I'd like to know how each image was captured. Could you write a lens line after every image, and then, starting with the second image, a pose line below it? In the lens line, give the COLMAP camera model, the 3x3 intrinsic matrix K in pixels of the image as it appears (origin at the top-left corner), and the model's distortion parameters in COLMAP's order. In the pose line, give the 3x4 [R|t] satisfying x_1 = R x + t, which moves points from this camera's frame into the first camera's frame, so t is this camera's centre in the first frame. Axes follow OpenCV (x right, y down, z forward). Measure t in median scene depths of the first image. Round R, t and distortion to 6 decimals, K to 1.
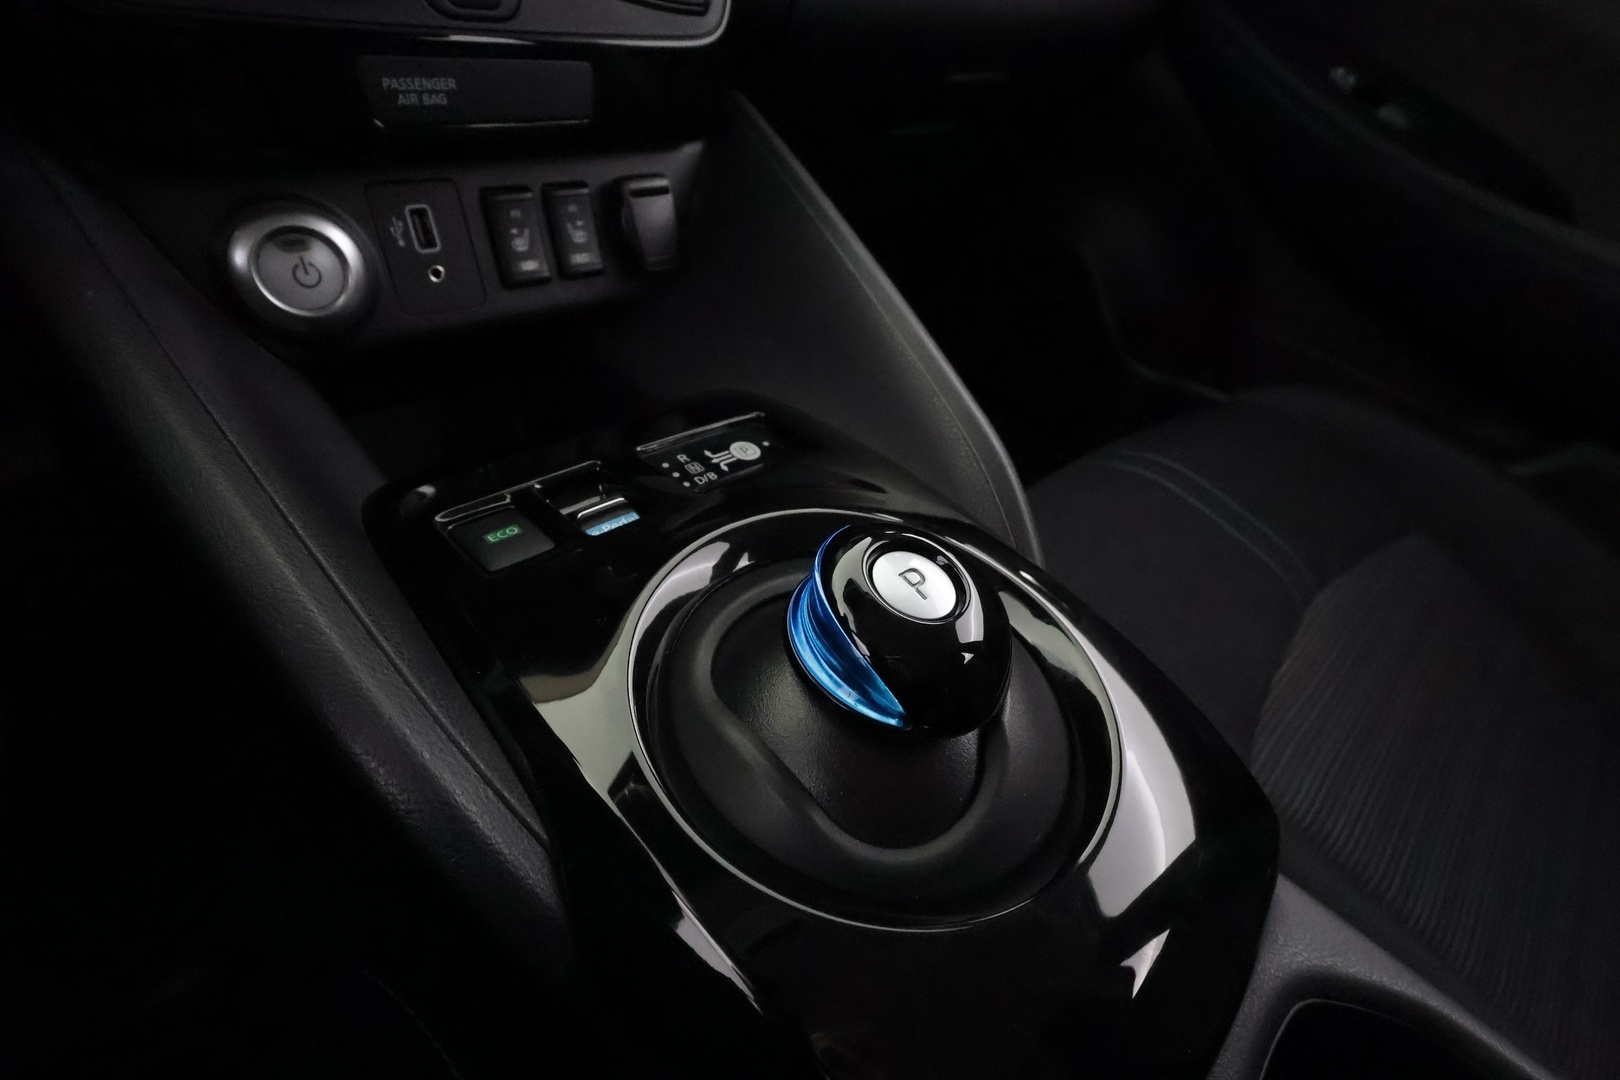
lens RADIAL K [[768.4, 0, 816.5], [0, 768.4, 546.6], [0, 0, 1]] dist [0.004669, 0.000378]
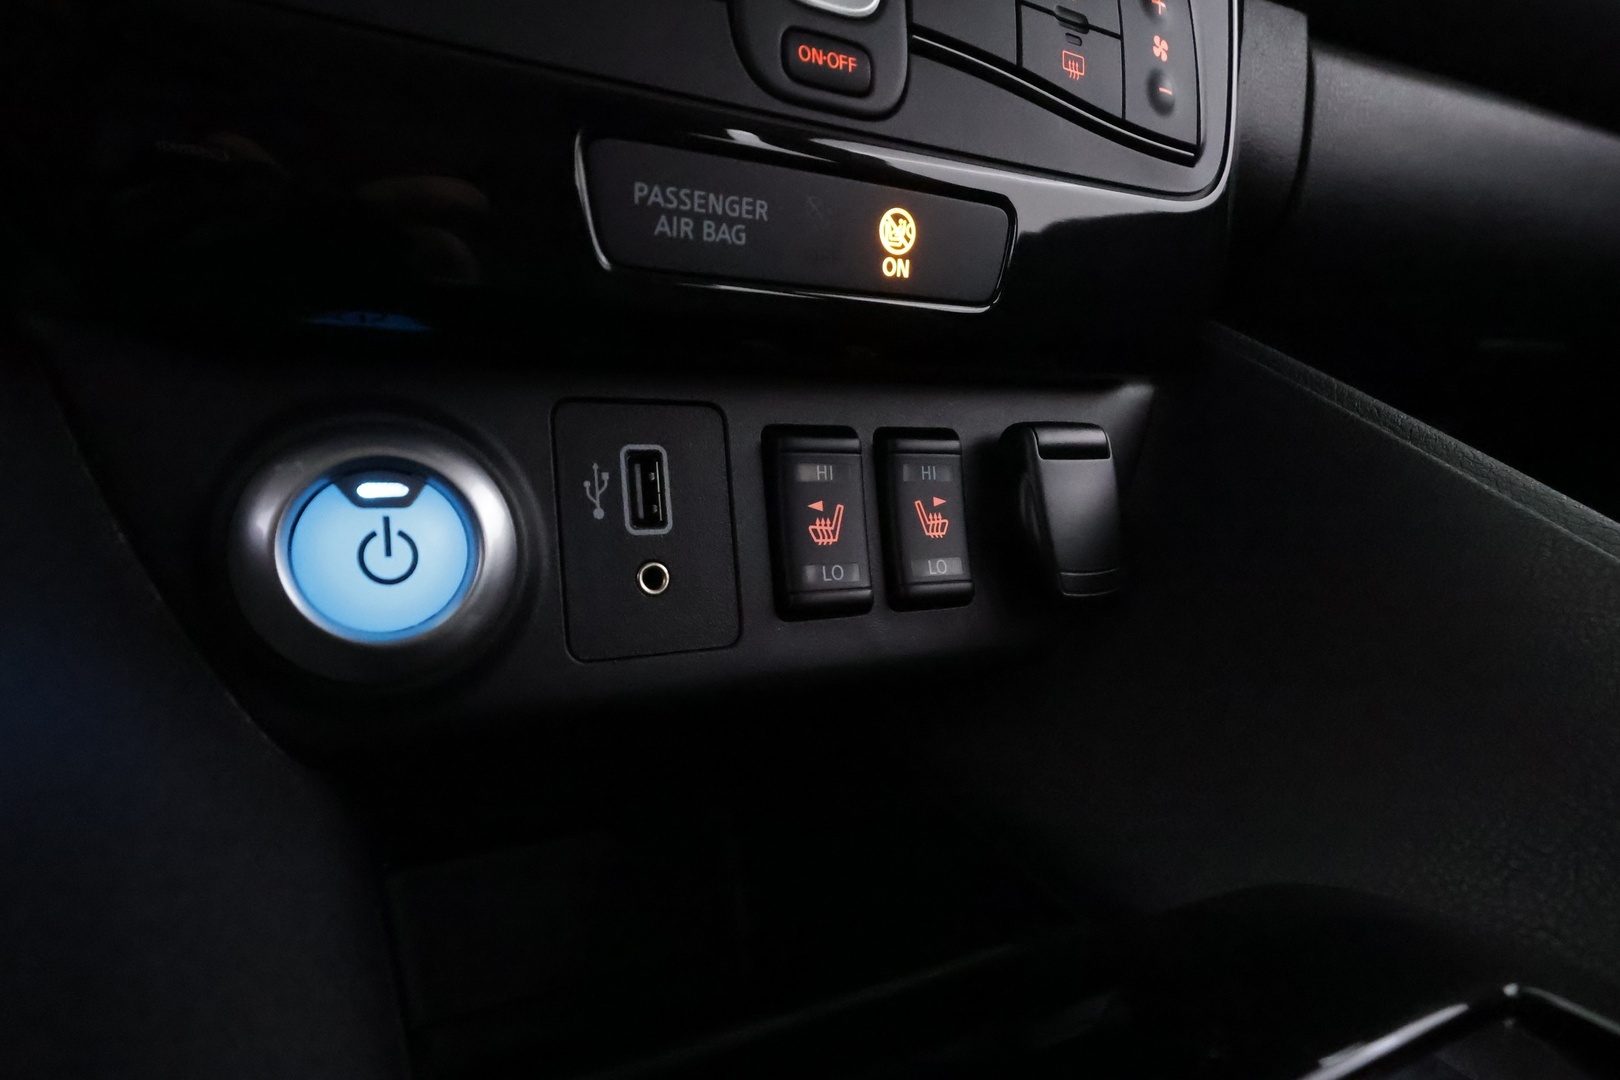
lens RADIAL K [[947.0, 0, 810.0], [0, 947.0, 540.0], [0, 0, 1]] dist [-0.019664, -0.001553]
pose [[0.968229, 0.003797, -0.250036, -0.259030], [-0.116948, 0.890677, -0.439339, -0.134516], [0.221034, 0.454622, 0.862823, 0.517127]]
